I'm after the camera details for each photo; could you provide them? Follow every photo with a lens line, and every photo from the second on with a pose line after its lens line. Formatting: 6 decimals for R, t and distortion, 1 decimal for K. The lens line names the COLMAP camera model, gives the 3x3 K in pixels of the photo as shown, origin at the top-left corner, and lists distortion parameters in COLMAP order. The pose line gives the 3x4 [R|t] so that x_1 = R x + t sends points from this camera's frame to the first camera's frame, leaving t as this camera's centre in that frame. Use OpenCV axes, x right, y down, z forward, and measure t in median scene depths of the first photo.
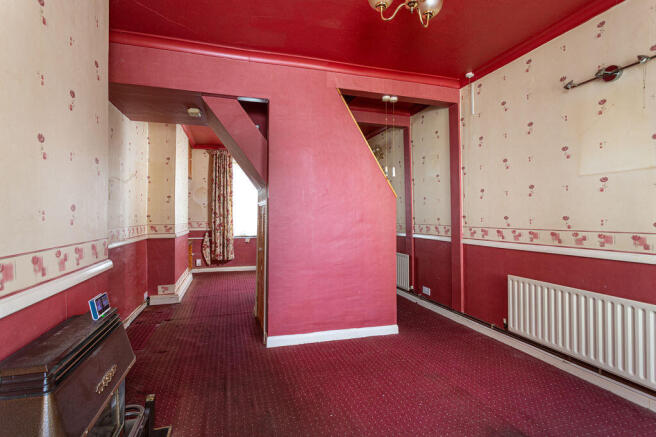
lens RADIAL K [[322.6, 0, 324.3], [0, 322.6, 214.4], [0, 0, 1]] dist [0.030874, 0.000815]
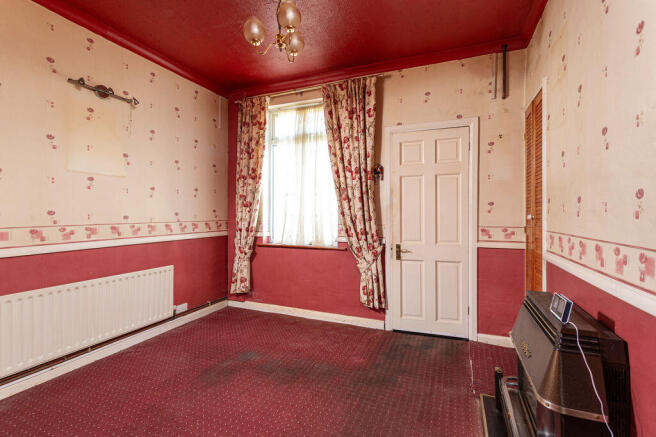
lens RADIAL K [[322.6, 0, 321.1], [0, 322.6, 218.5], [0, 0, 1]] dist [0.030874, 0.000815]
pose [[-0.771023, -0.007785, 0.636759, -0.477435], [-0.002197, 0.999952, 0.009564, 0.017761], [-0.636803, 0.005975, -0.771003, 1.346105]]
